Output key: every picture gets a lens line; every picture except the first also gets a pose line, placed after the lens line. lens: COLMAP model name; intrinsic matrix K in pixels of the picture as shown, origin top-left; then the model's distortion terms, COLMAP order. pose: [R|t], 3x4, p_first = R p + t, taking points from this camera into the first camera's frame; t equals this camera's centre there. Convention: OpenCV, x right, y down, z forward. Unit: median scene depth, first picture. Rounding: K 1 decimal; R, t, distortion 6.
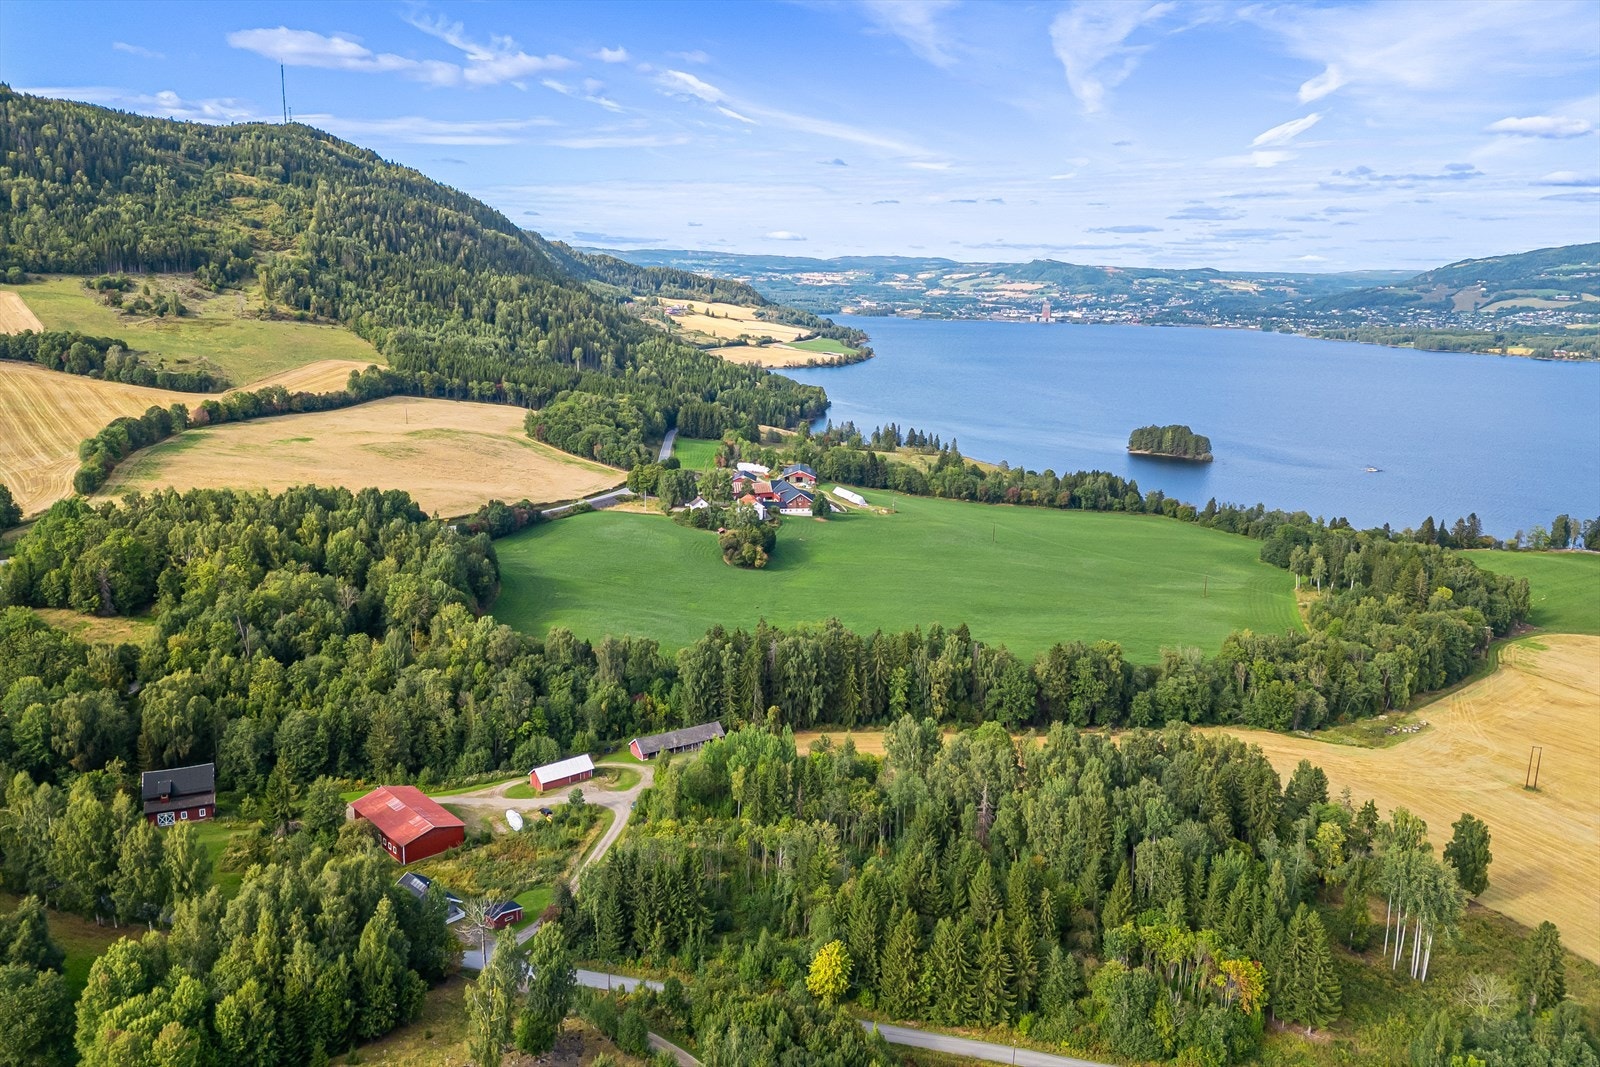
lens RADIAL K [[1111.9, 0, 805.5], [0, 1111.9, 550.9], [0, 0, 1]] dist [0.076629, -0.068057]
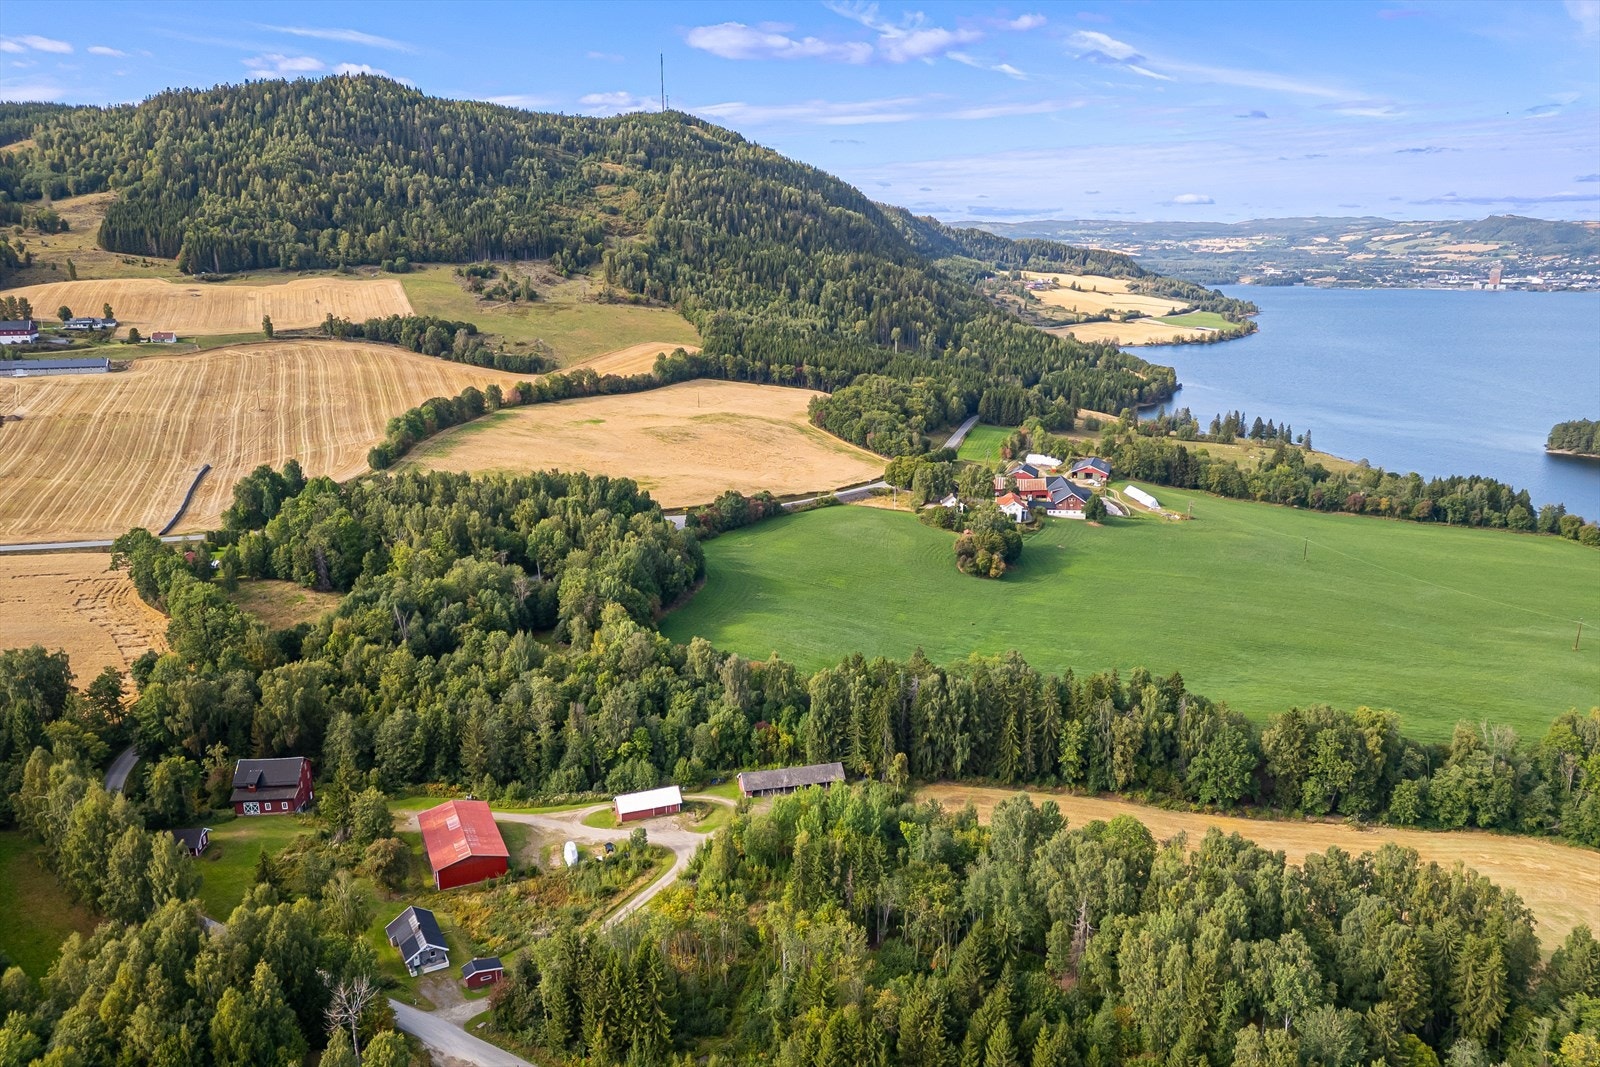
lens RADIAL K [[1105.1, 0, 810.7], [0, 1105.1, 612.0], [0, 0, 1]] dist [0.091571, -0.105410]
pose [[0.948102, 0.075830, -0.308792, 0.076463], [-0.053218, 0.995291, 0.081014, -0.017264], [0.313482, -0.060376, 0.947673, 0.076240]]
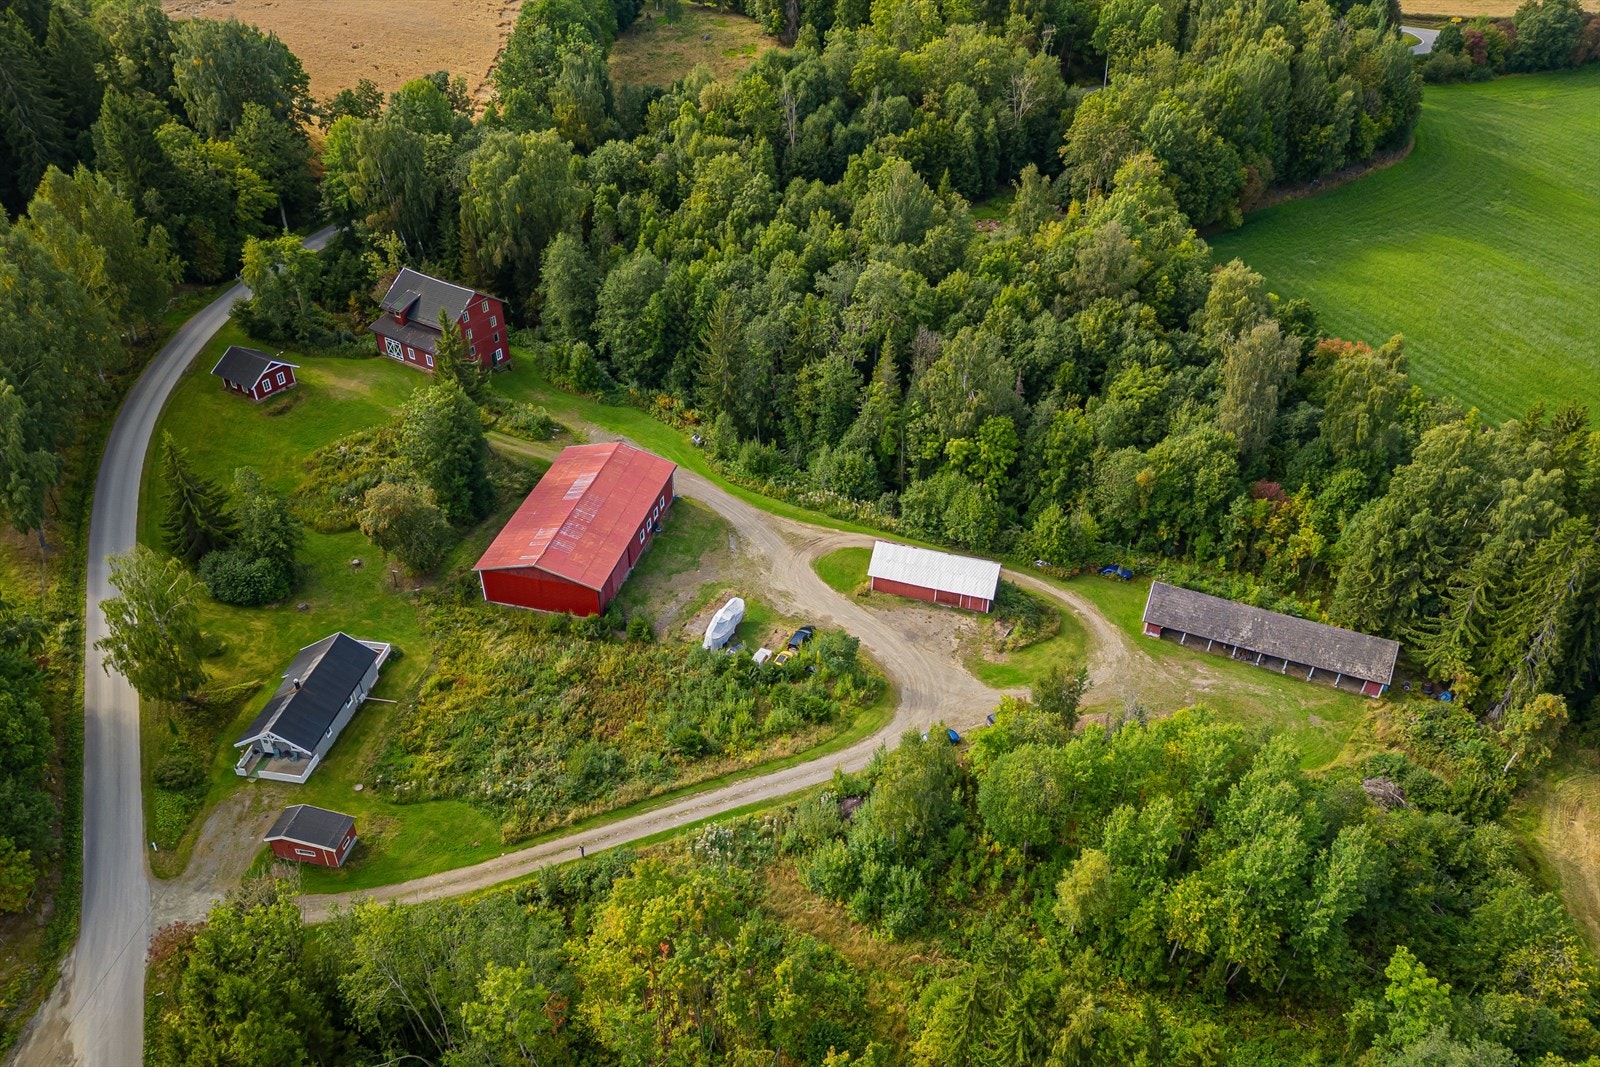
lens RADIAL K [[1105.1, 0, 810.7], [0, 1105.1, 612.0], [0, 0, 1]] dist [0.091571, -0.105410]
pose [[0.541547, 0.528469, -0.653794, 0.027135], [-0.195290, 0.835514, 0.513593, -0.006447], [0.817672, -0.150455, 0.555675, 0.293804]]
